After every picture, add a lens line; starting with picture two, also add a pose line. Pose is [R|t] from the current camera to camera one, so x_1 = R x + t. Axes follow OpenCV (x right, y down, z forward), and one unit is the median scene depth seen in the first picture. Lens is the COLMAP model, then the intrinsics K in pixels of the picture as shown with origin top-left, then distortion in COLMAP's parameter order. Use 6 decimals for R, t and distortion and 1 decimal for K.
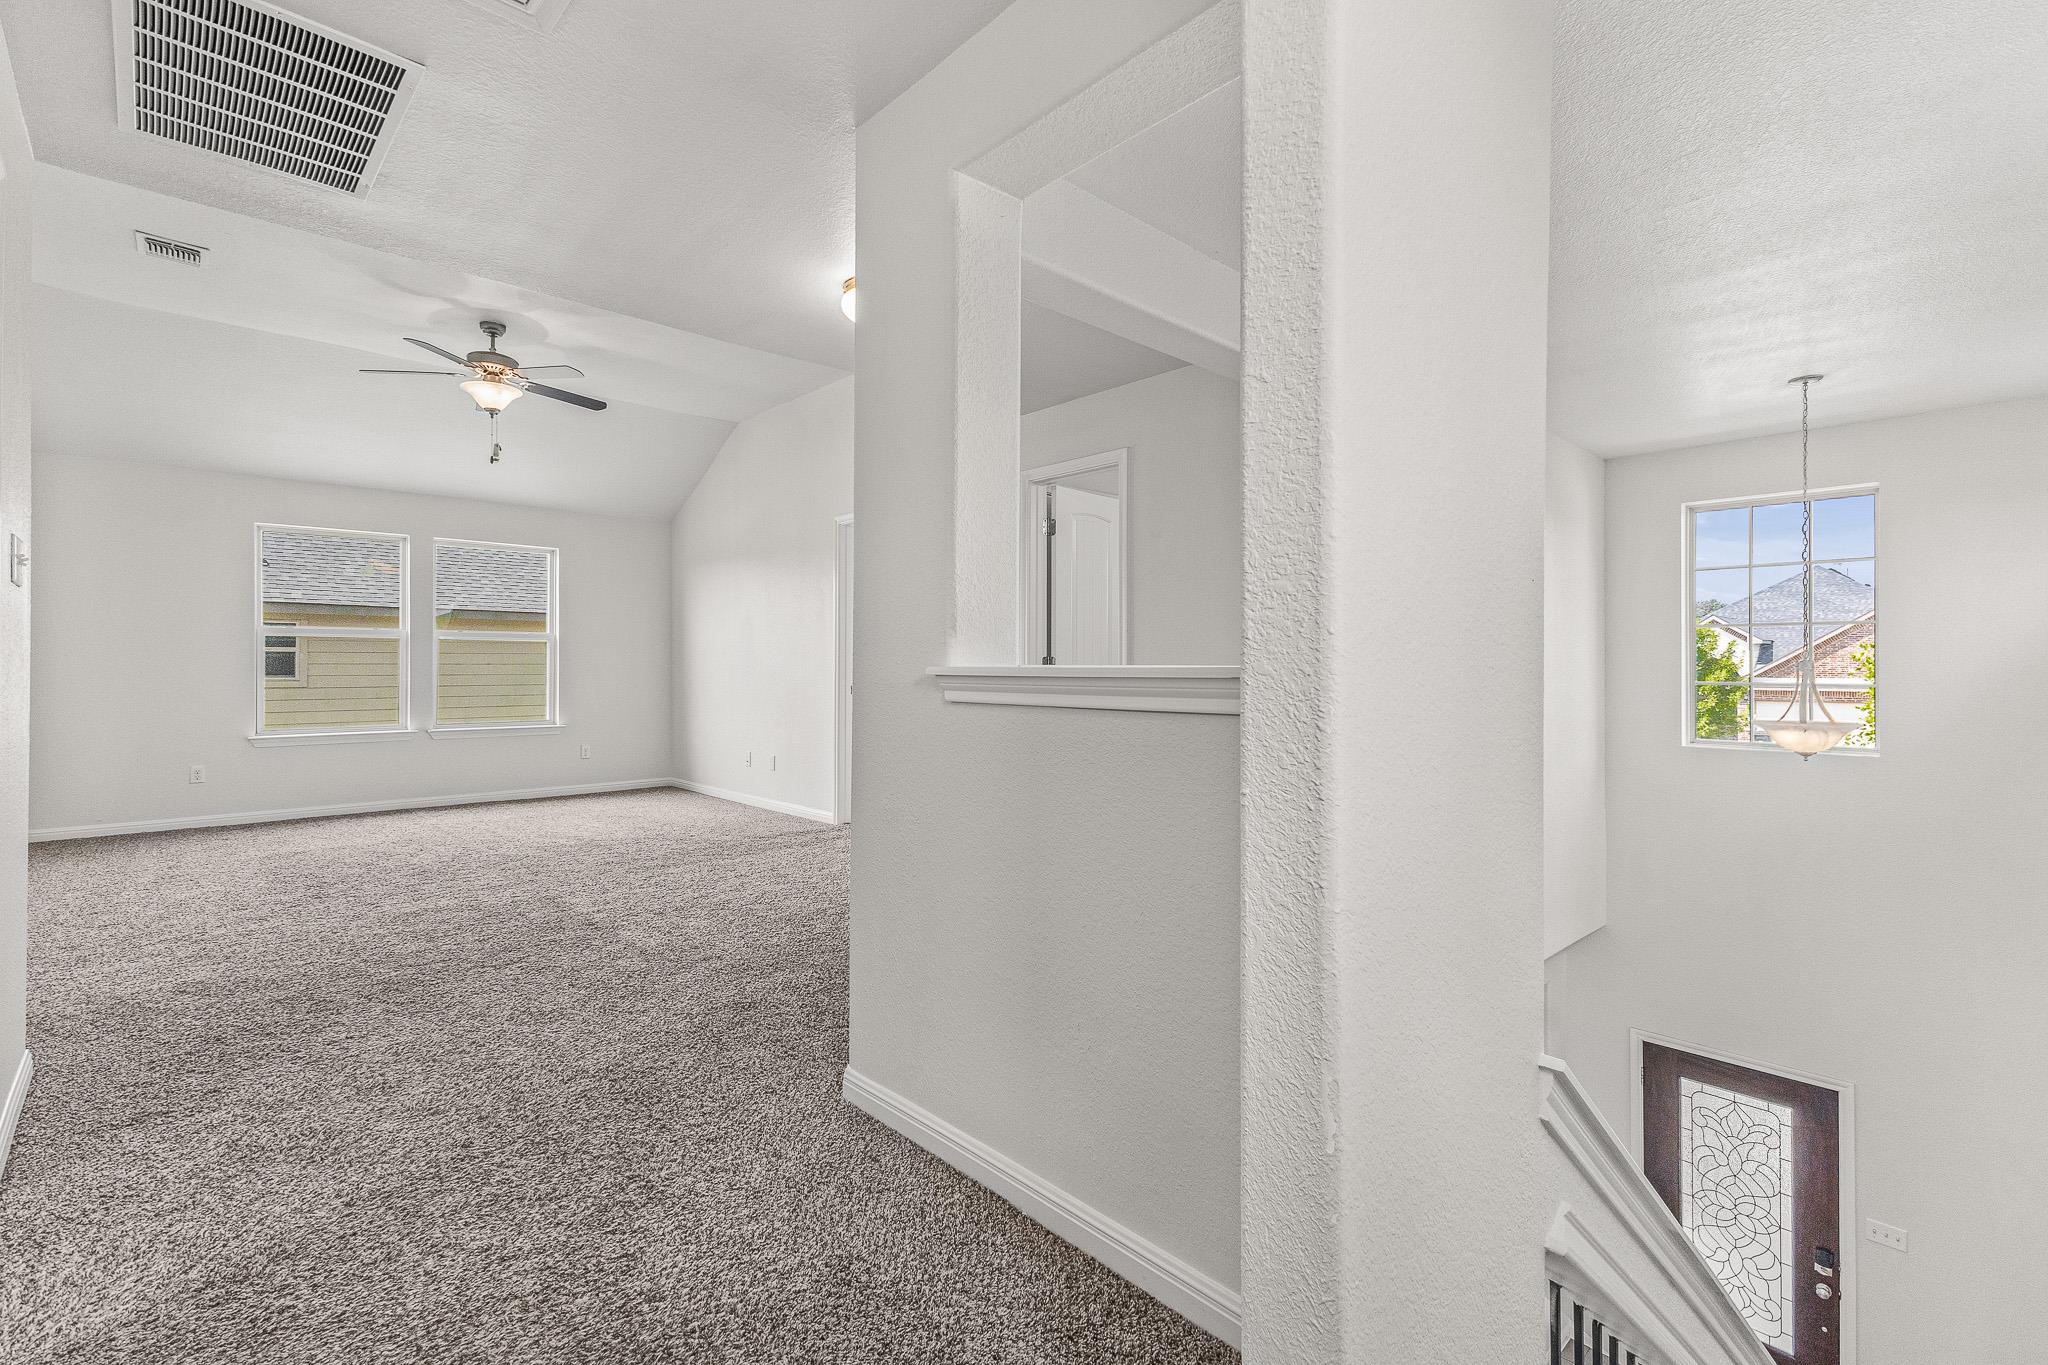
lens RADIAL K [[903.2, 0, 1021.4], [0, 903.2, 672.4], [0, 0, 1]] dist [0.019602, 0.000185]
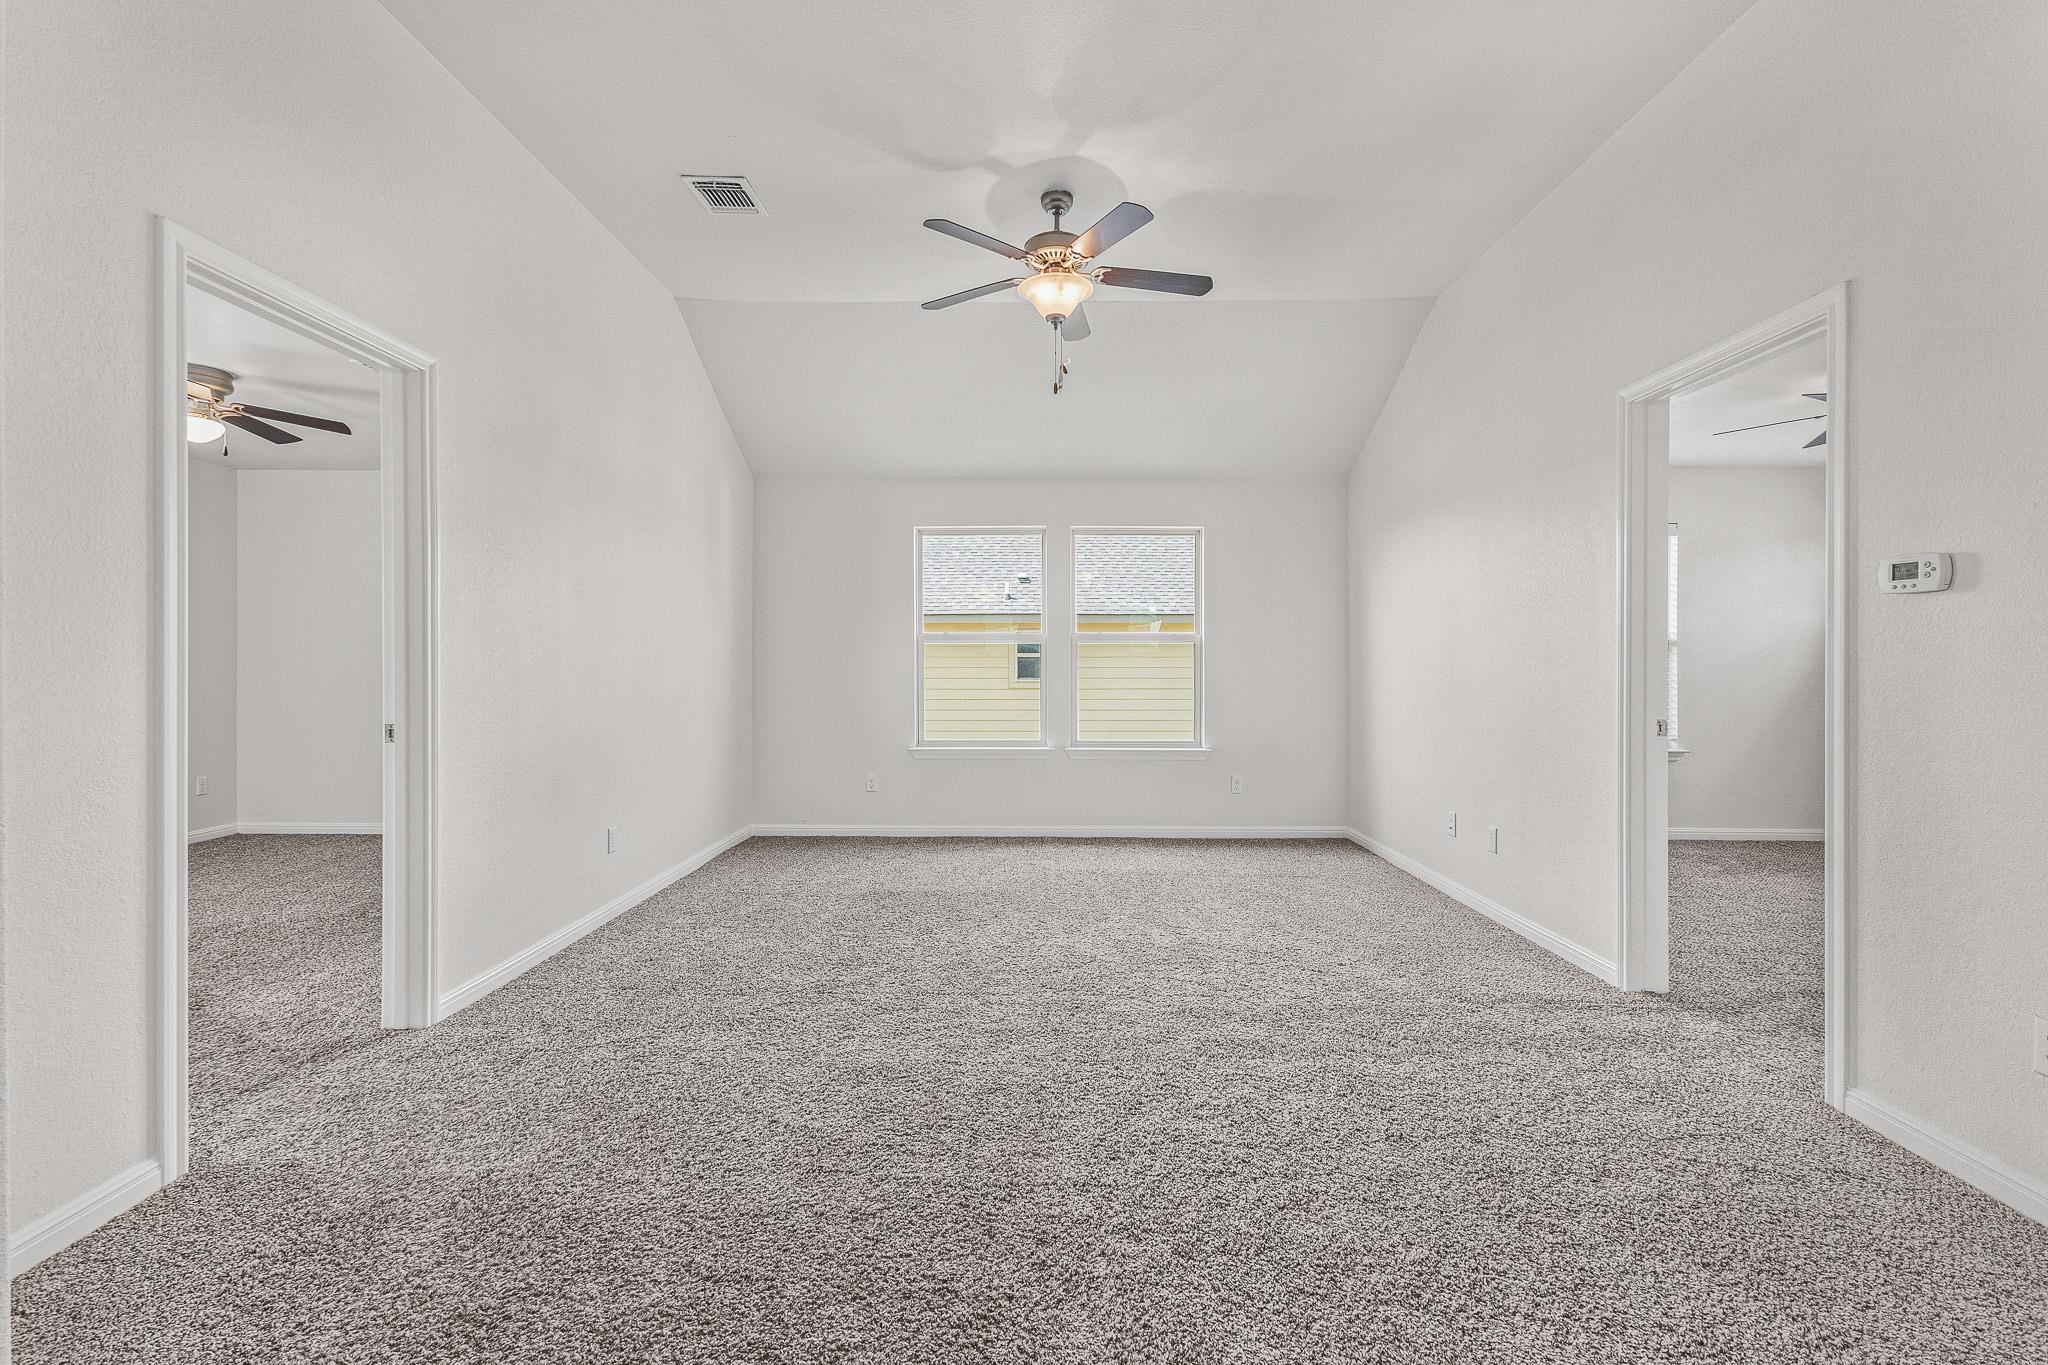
lens RADIAL K [[903.2, 0, 1021.0], [0, 903.2, 672.1], [0, 0, 1]] dist [0.019602, 0.000185]
pose [[0.714591, -0.001187, -0.699541, -0.105731], [0.001435, 0.999999, -0.000232, -0.010981], [0.699541, -0.000838, 0.714592, 0.474775]]
